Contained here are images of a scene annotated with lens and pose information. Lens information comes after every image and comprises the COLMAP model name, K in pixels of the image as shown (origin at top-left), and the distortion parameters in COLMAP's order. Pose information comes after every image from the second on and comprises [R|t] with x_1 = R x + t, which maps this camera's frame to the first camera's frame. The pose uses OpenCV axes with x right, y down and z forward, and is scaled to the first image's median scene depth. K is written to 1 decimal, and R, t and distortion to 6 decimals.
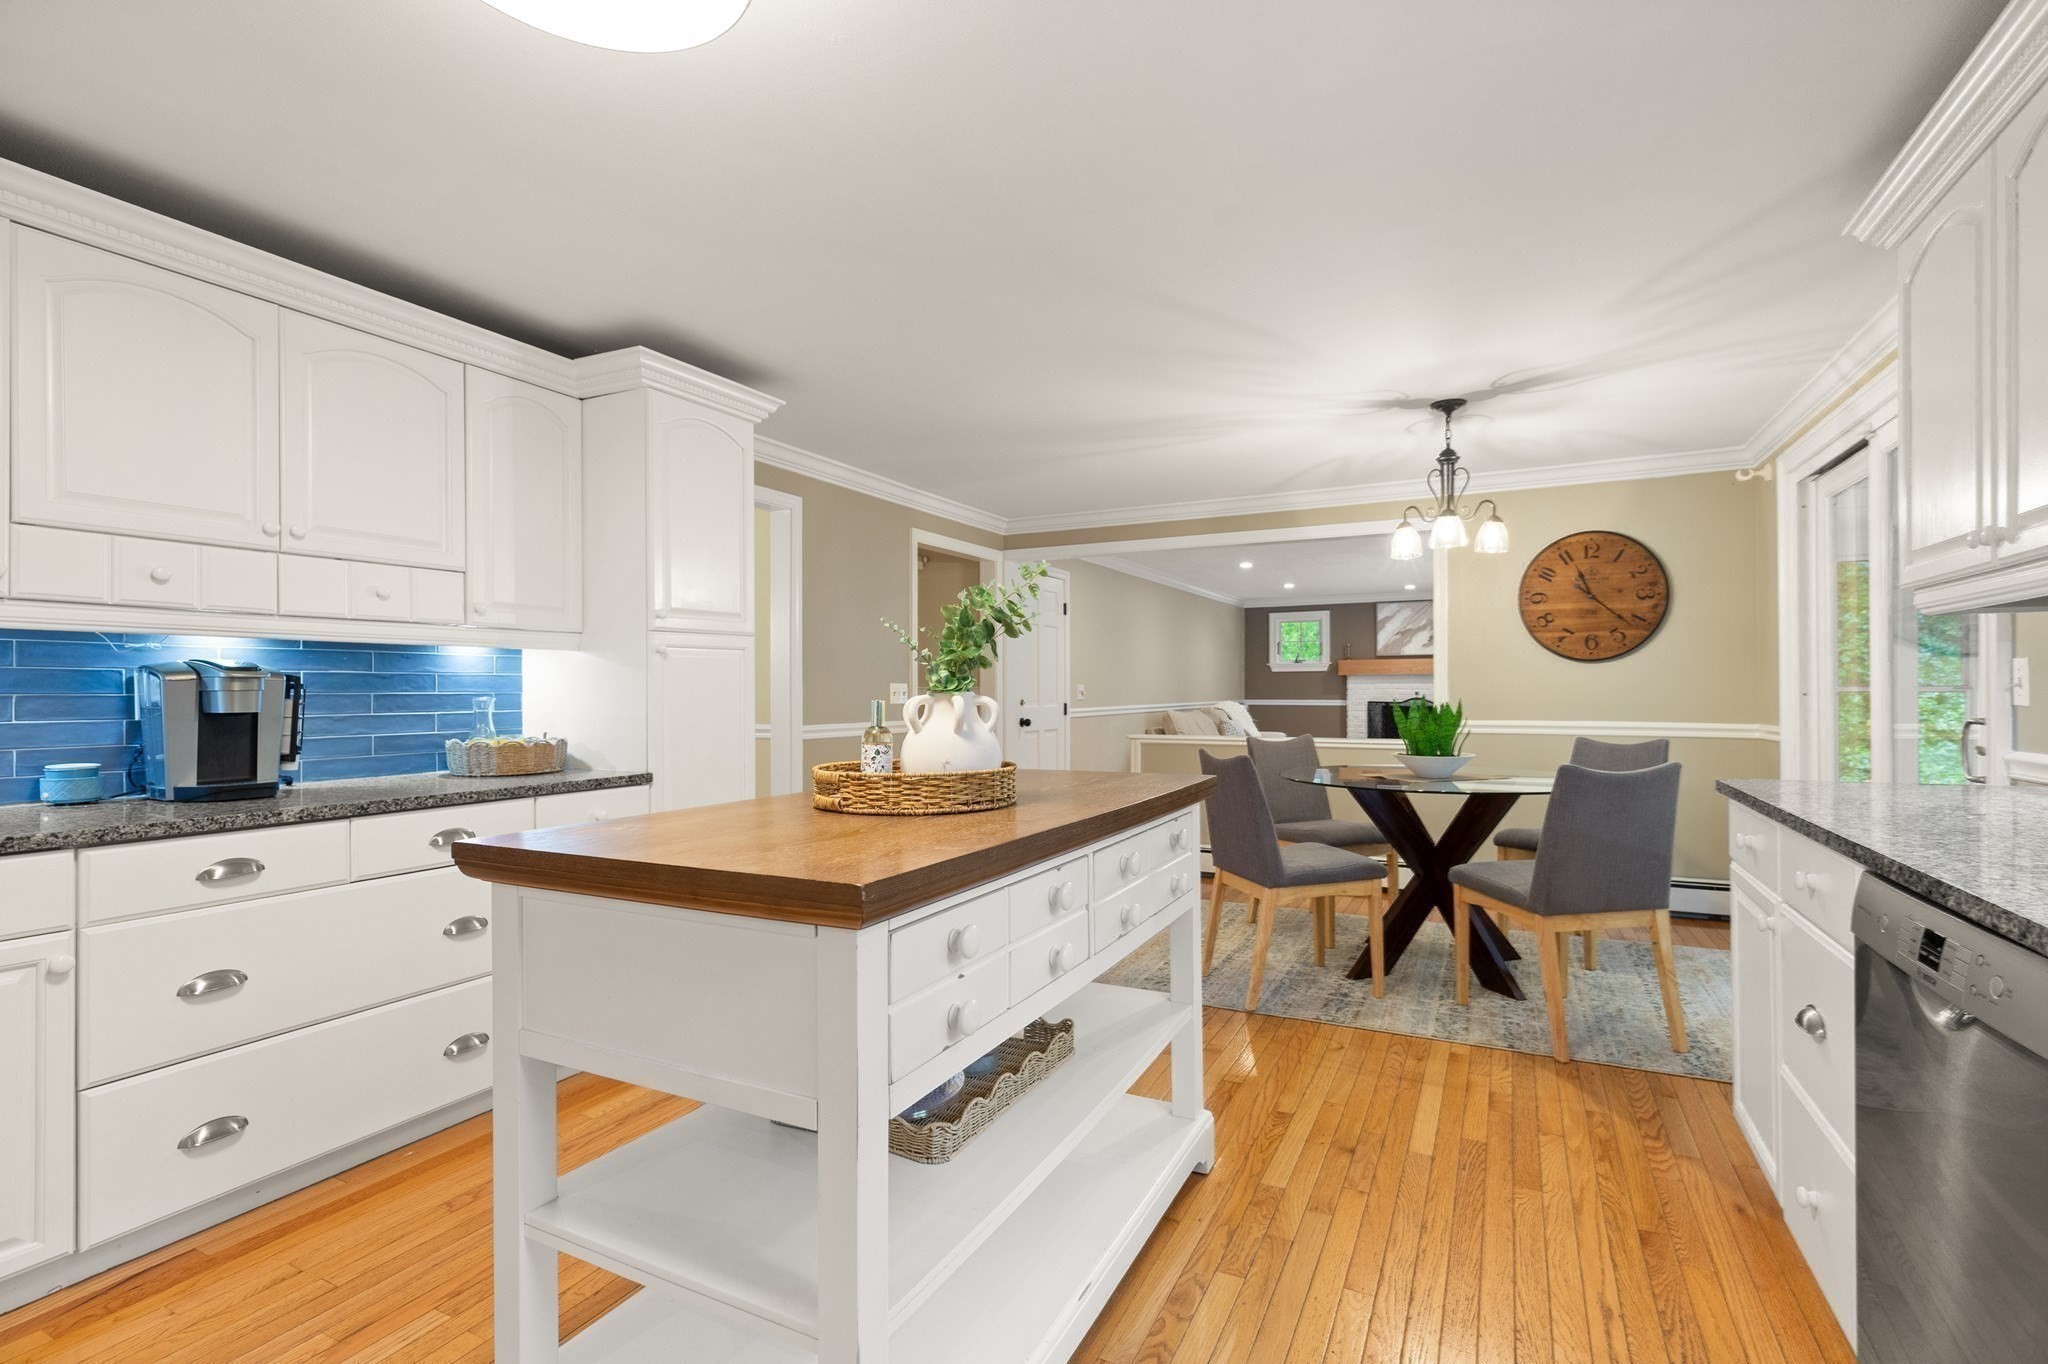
lens RADIAL K [[951.9, 0, 1021.3], [0, 951.9, 692.3], [0, 0, 1]] dist [0.005268, -0.000653]
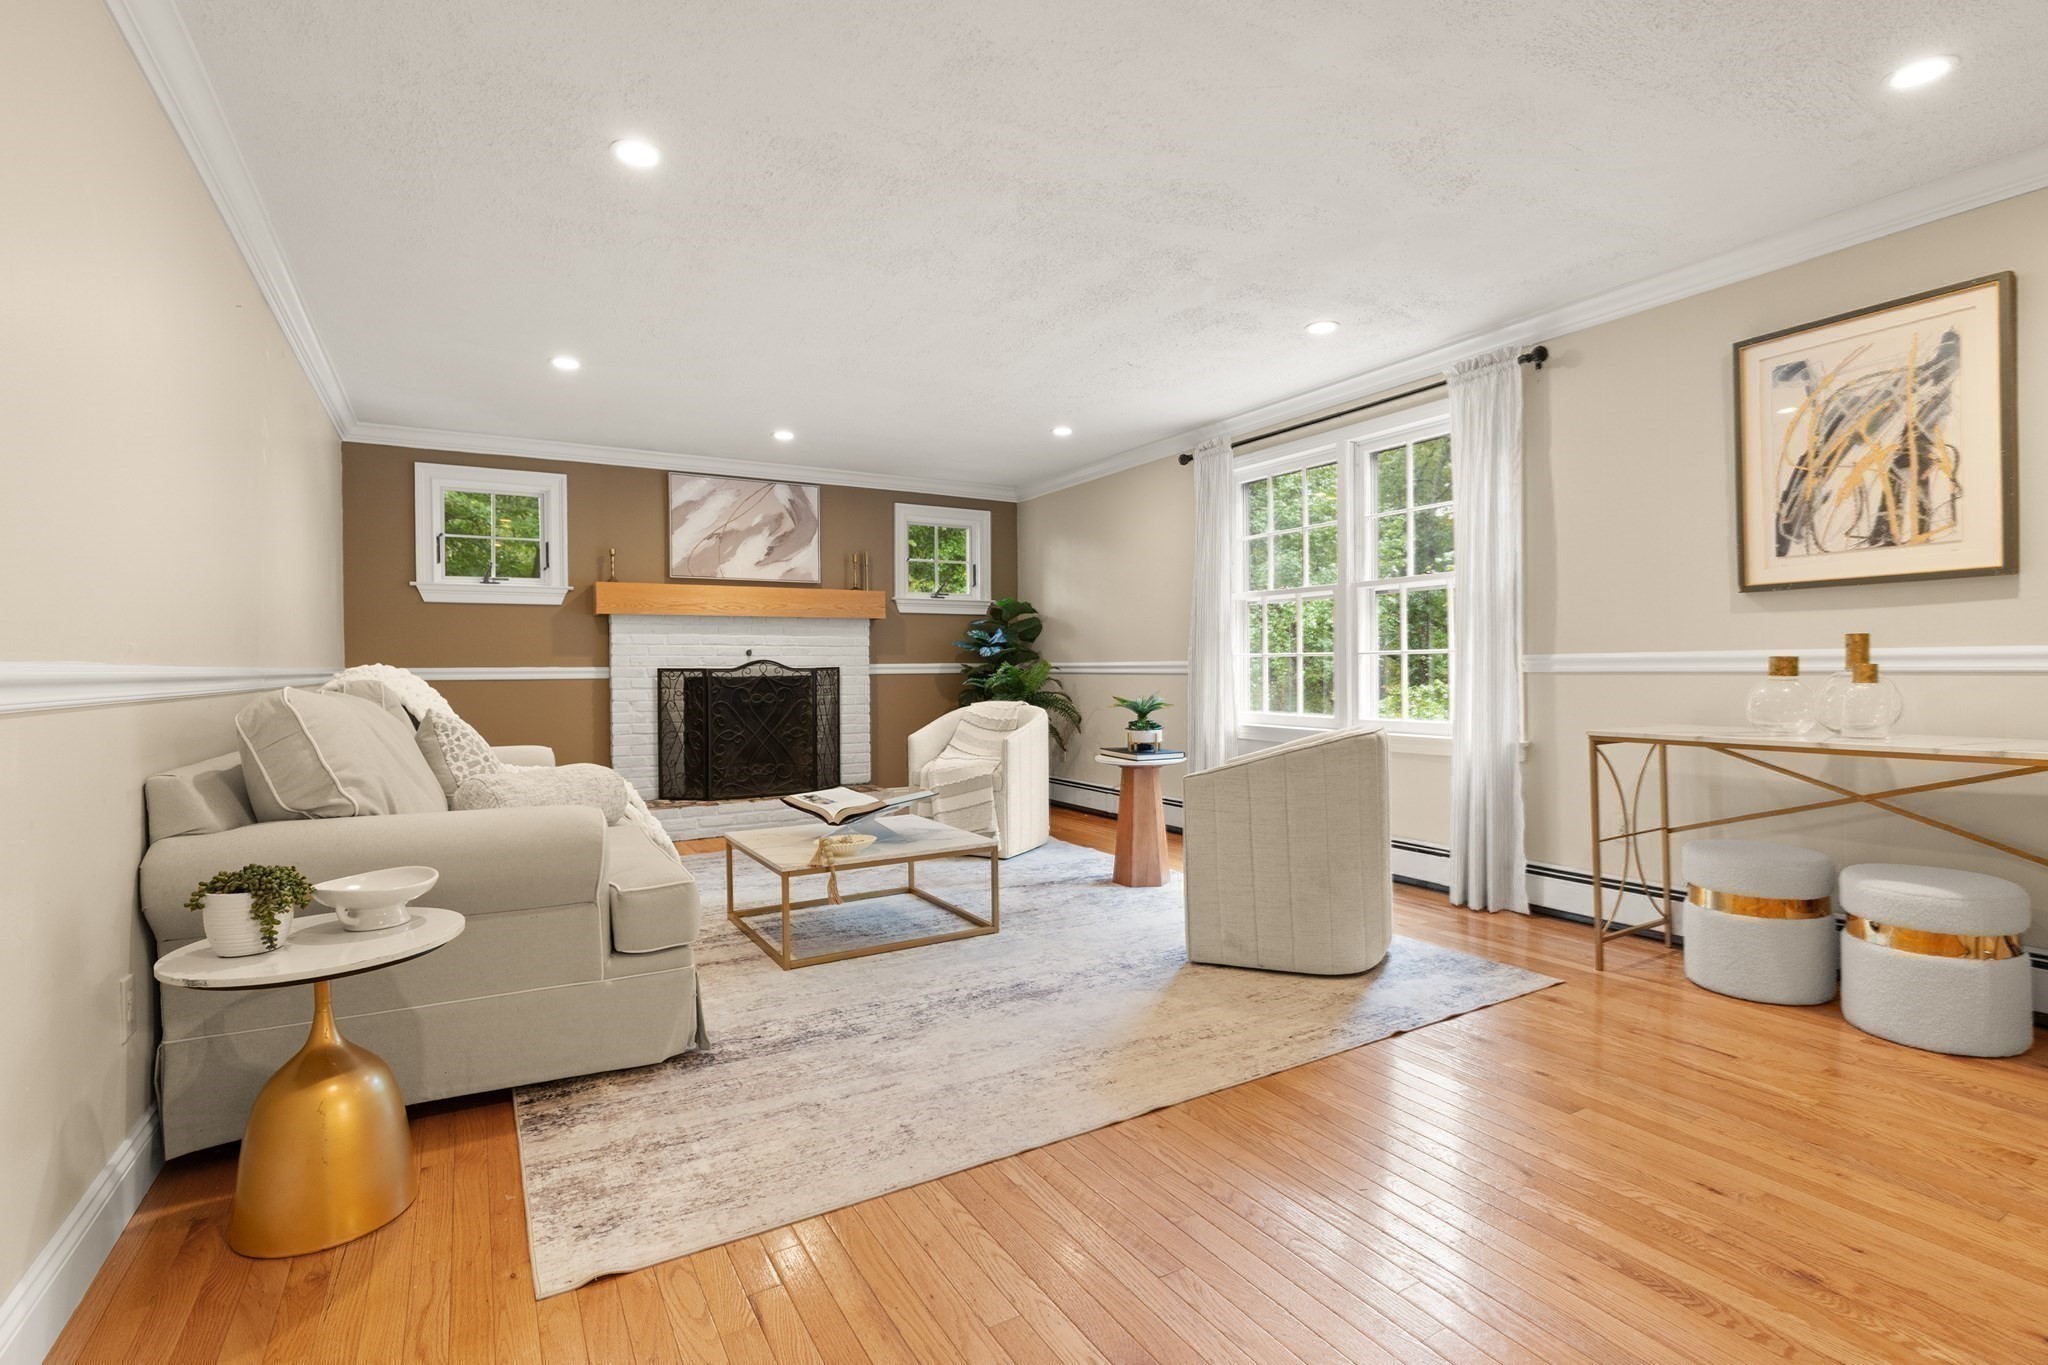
lens RADIAL K [[988.9, 0, 1035.4], [0, 988.9, 681.4], [0, 0, 1]] dist [0.000258, -0.000551]
pose [[0.526450, -0.014311, 0.850085, 0.071129], [0.008683, 0.999897, 0.011455, 0.026750], [-0.850162, 0.001351, 0.526520, 1.256007]]
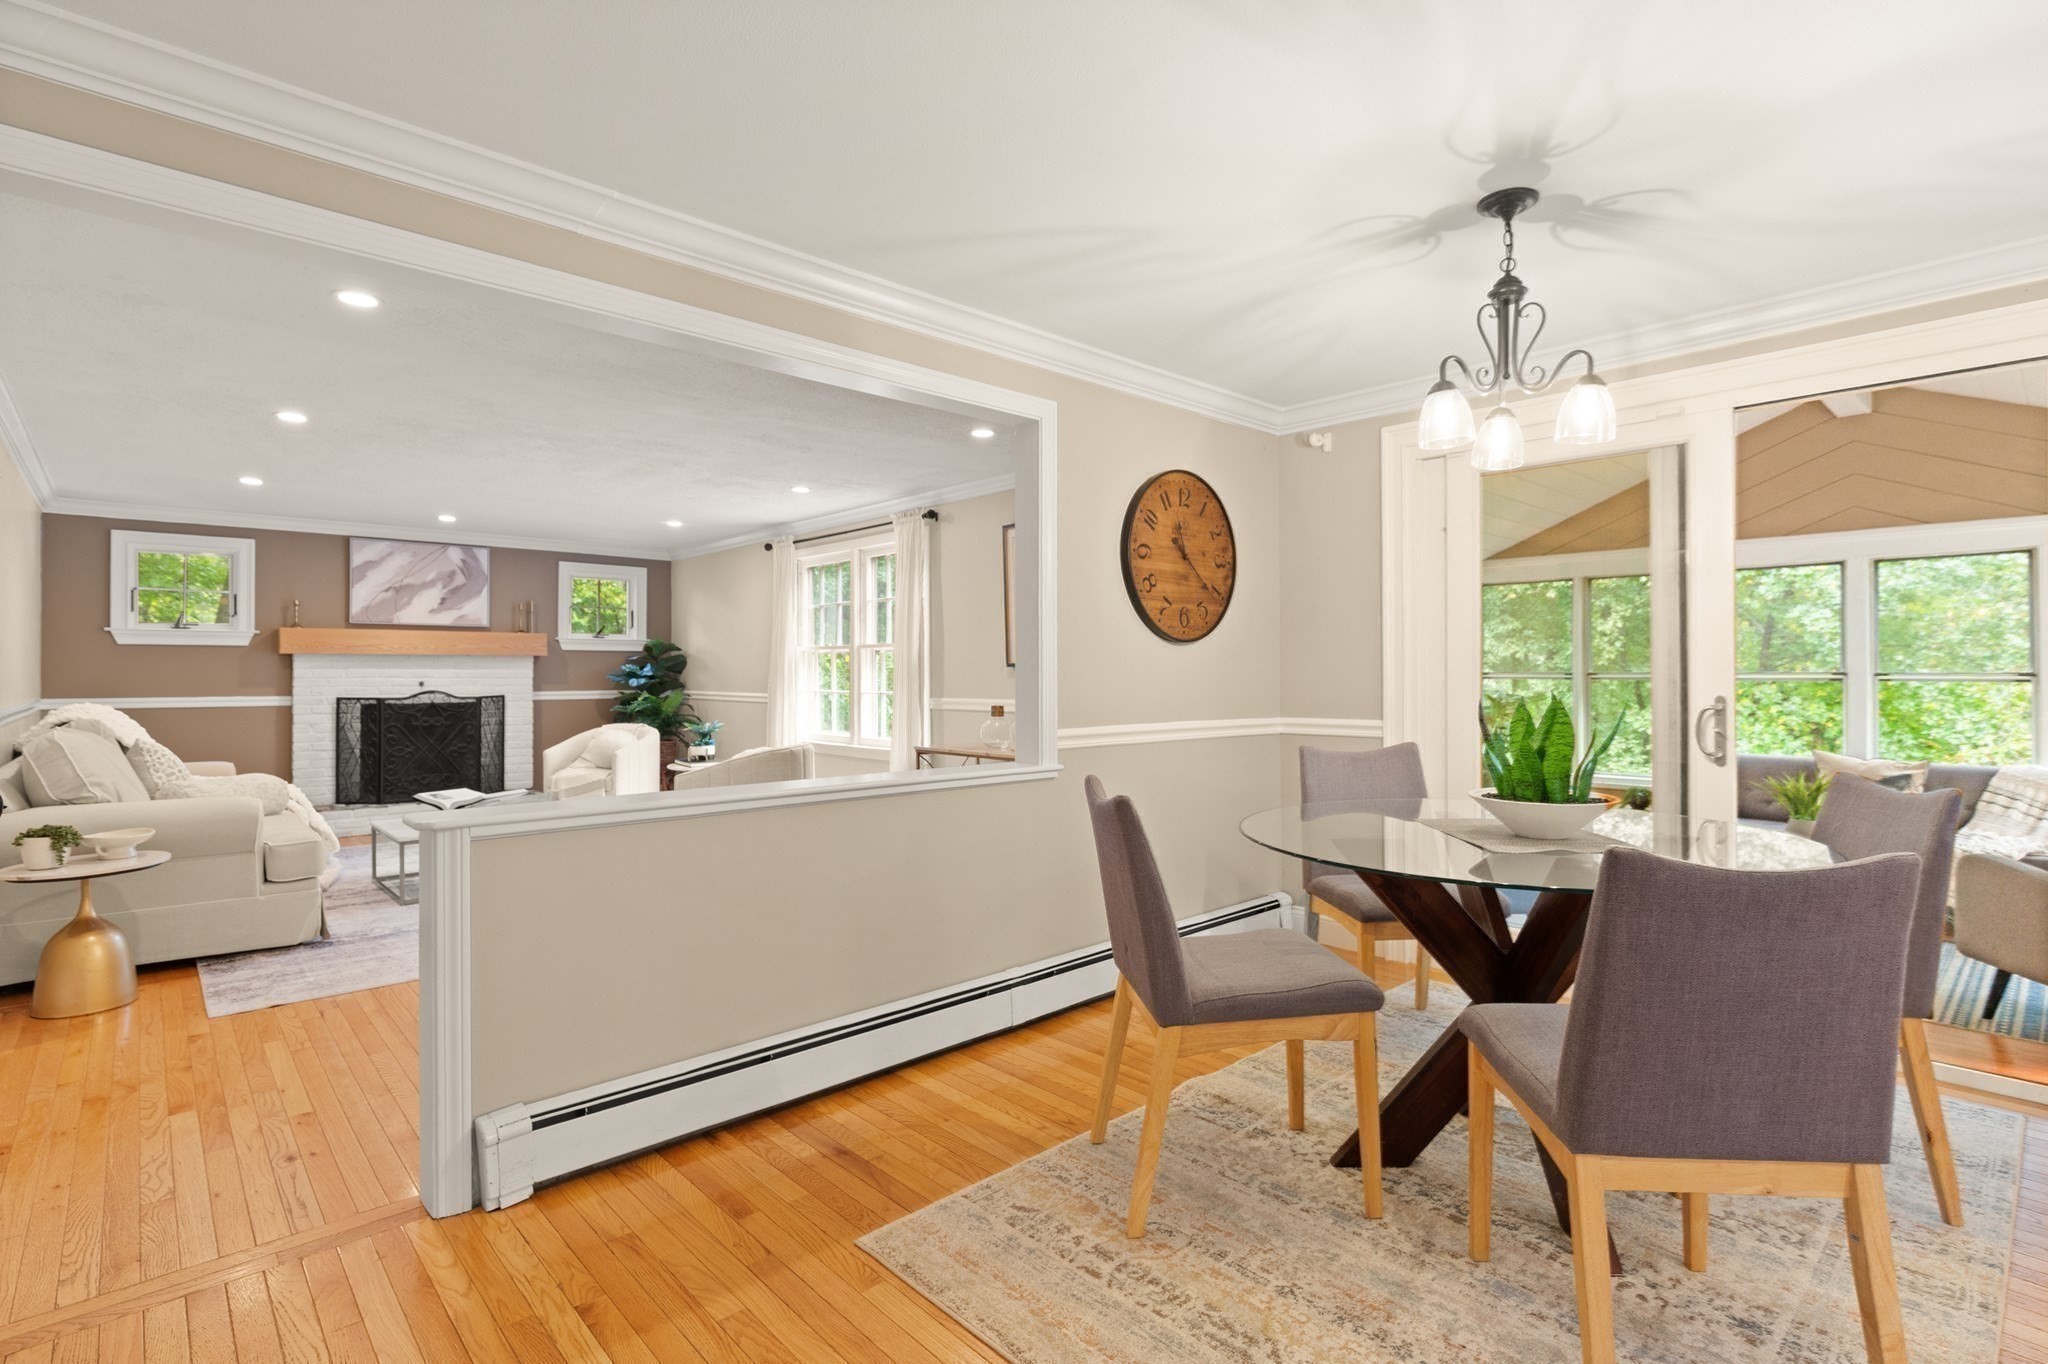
lens RADIAL K [[988.9, 0, 1028.9], [0, 988.9, 669.3], [0, 0, 1]] dist [0.000258, -0.000551]
pose [[0.335808, 0.006251, 0.941910, -0.178205], [0.002453, 0.999969, -0.007510, -0.005576], [-0.941927, 0.004832, 0.335782, 0.833834]]
